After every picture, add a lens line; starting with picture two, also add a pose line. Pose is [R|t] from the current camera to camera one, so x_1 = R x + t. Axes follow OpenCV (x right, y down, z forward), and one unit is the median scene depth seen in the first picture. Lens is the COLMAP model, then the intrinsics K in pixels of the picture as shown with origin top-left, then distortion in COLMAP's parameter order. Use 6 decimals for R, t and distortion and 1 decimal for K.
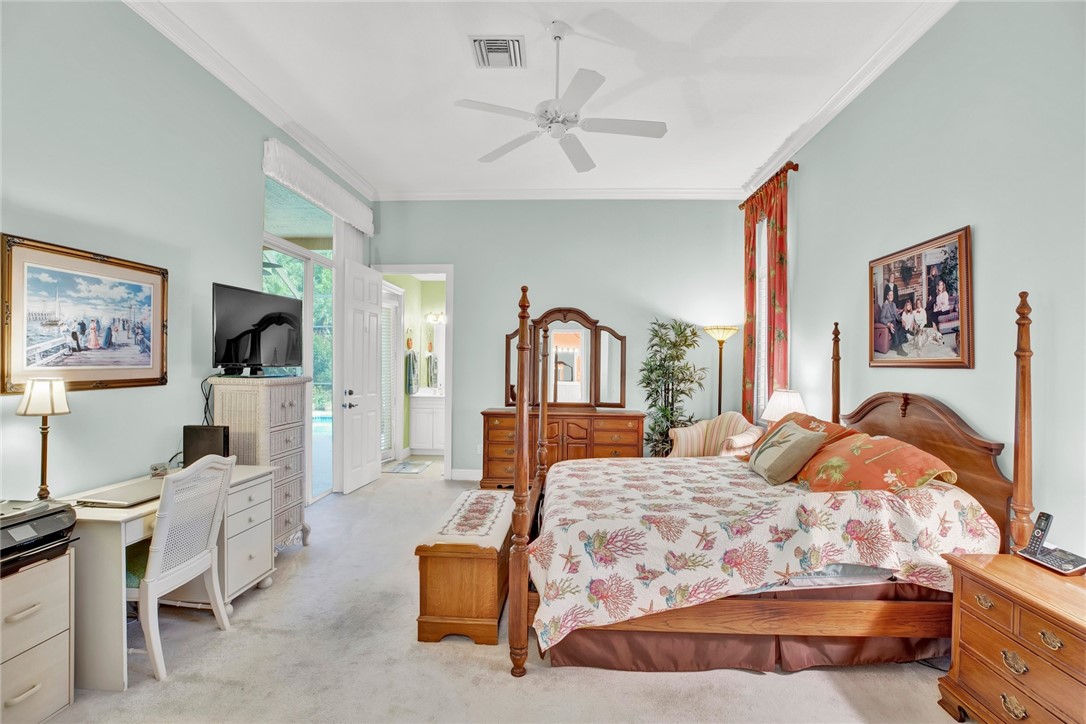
lens RADIAL K [[503.4, 0, 546.7], [0, 503.4, 364.6], [0, 0, 1]] dist [-0.037768, 0.009413]
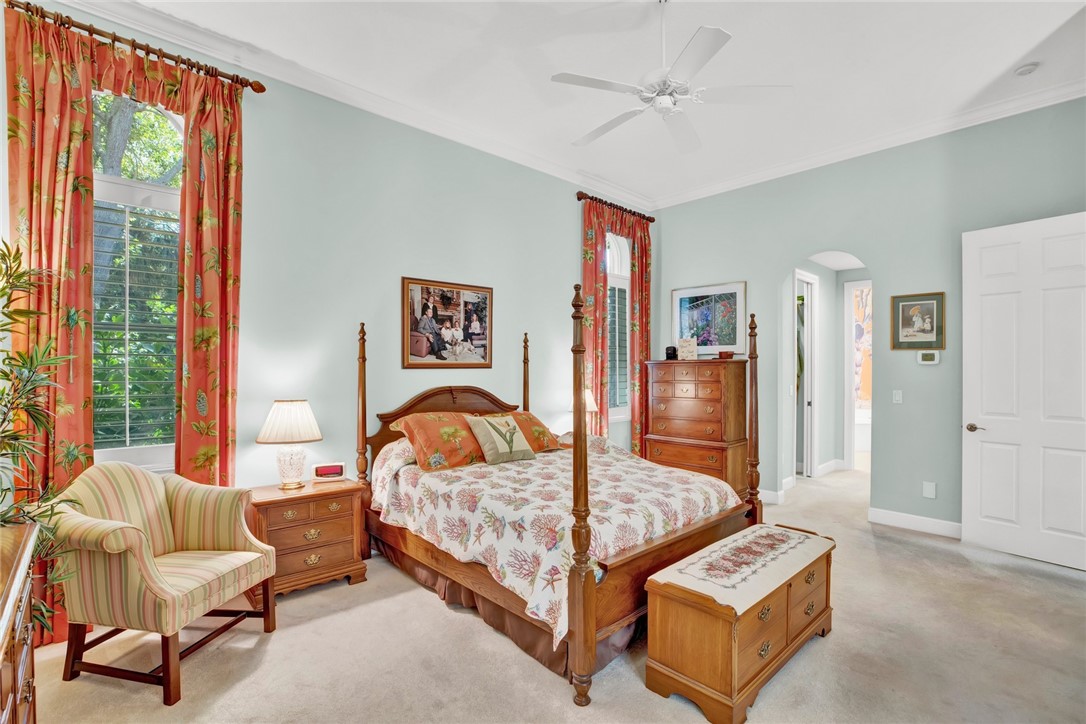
lens RADIAL K [[503.4, 0, 543.3], [0, 503.4, 362.8], [0, 0, 1]] dist [-0.037768, 0.009413]
pose [[-0.711612, -0.006496, 0.702542, -0.474421], [-0.009808, 0.999952, -0.000688, -0.010739], [-0.702504, -0.007380, -0.711642, 1.858456]]
